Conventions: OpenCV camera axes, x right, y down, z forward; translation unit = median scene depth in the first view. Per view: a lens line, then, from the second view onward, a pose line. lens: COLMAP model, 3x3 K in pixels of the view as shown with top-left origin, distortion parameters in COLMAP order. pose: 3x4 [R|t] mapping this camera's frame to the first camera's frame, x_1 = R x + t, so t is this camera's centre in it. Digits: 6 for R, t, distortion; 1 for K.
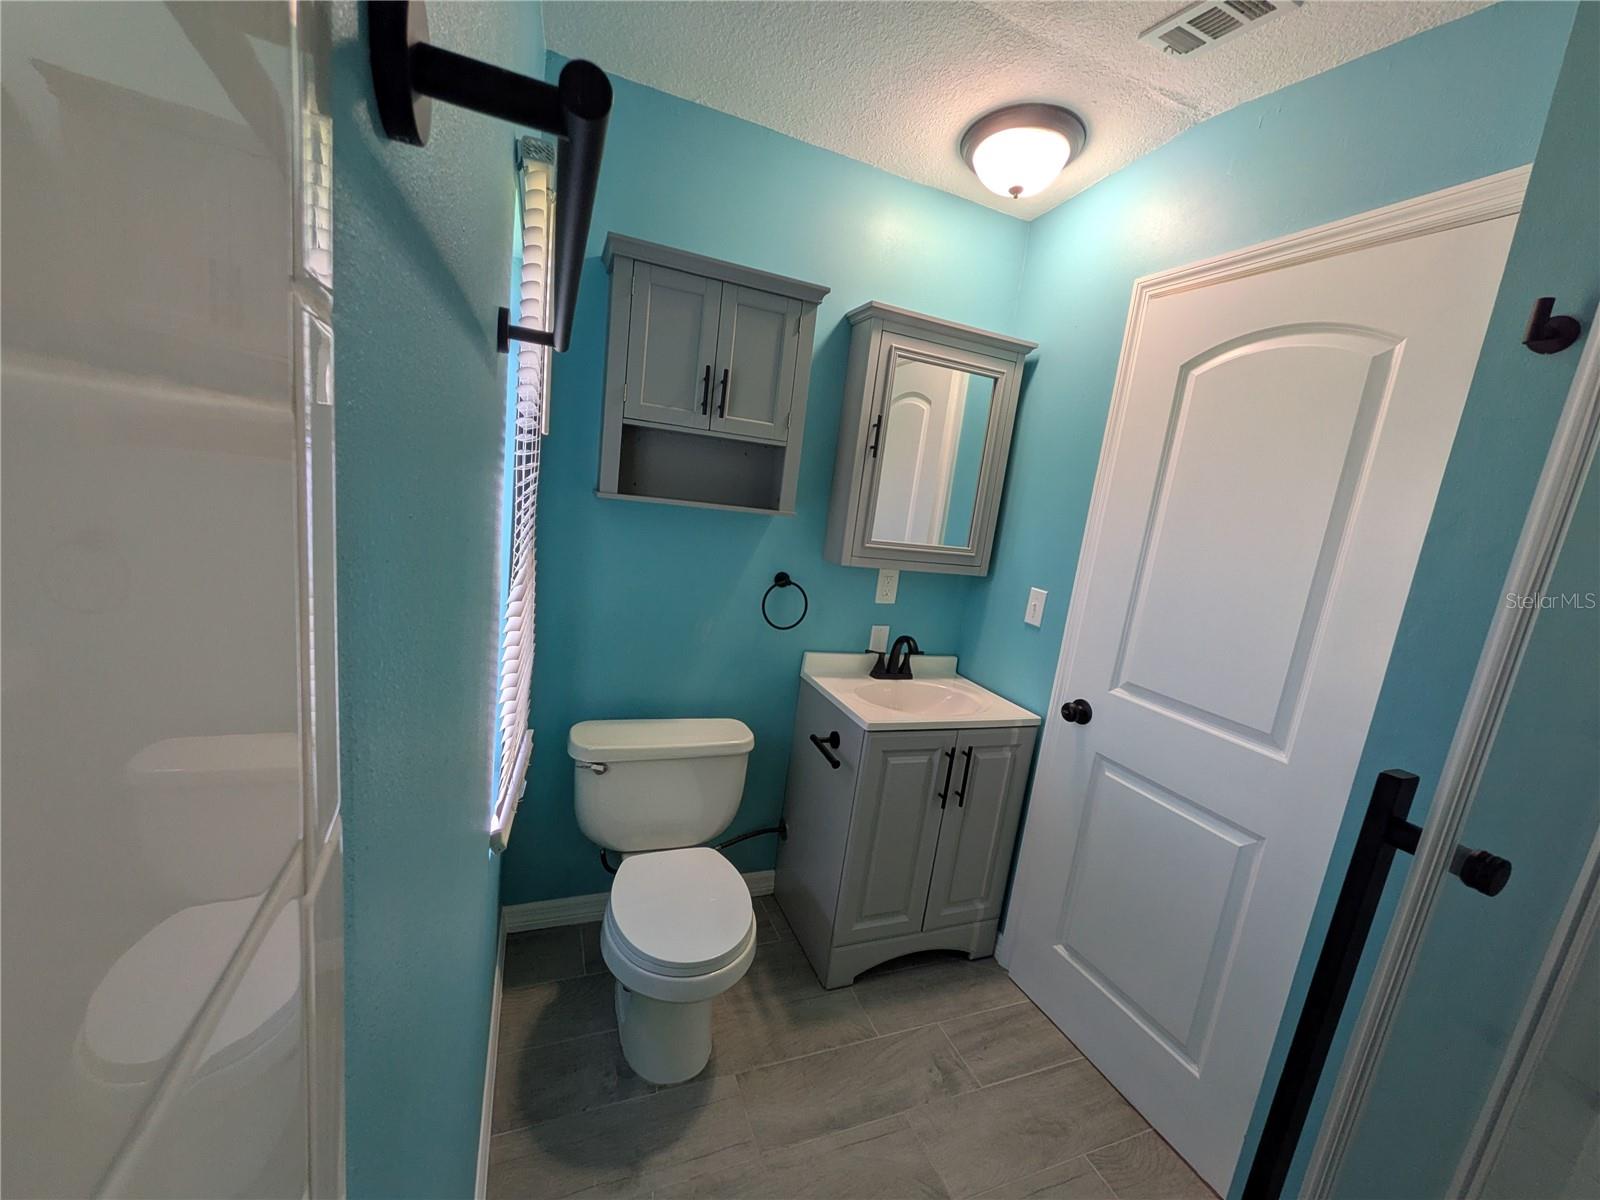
lens RADIAL K [[634.8, 0, 798.0], [0, 634.8, 601.8], [0, 0, 1]] dist [0.000011, 0.000095]
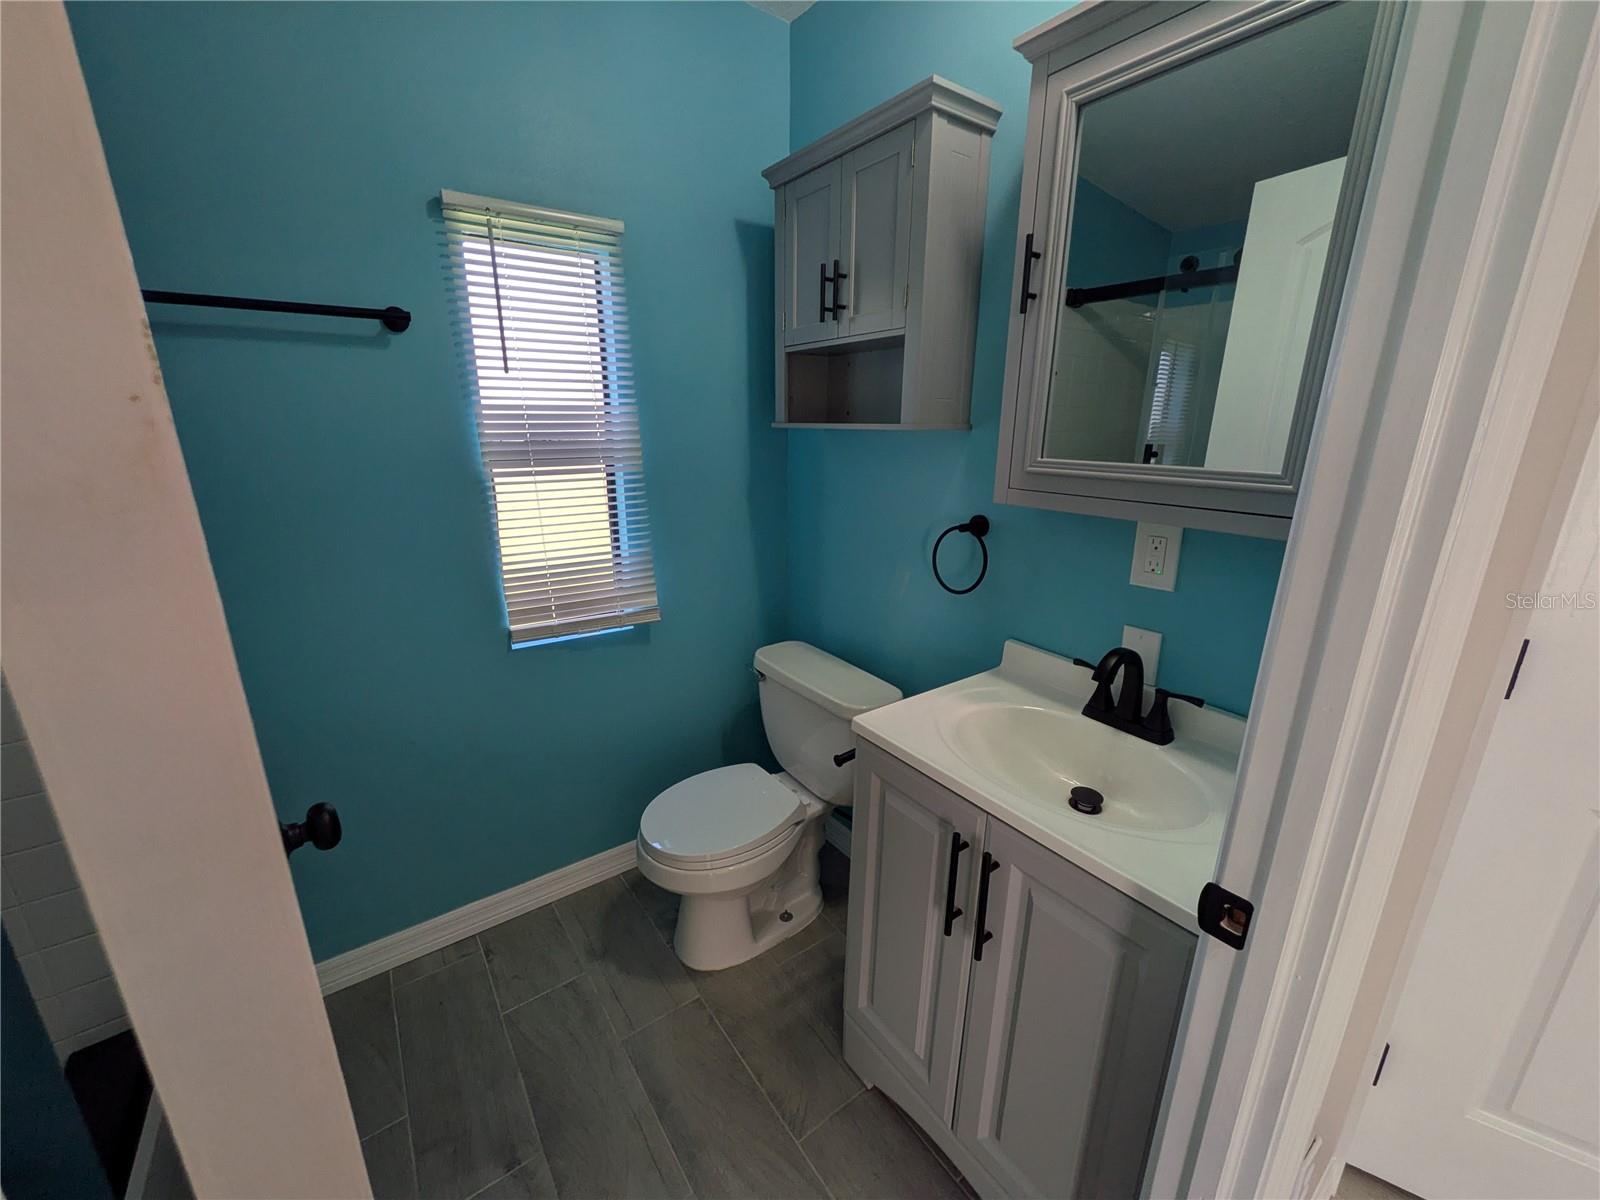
lens RADIAL K [[634.8, 0, 798.0], [0, 634.8, 601.8], [0, 0, 1]] dist [0.000011, 0.000095]
pose [[0.247958, 0.150467, -0.957014, 0.831514], [-0.155496, 0.981238, 0.113988, -0.002033], [0.956210, 0.120548, 0.266703, 0.839151]]
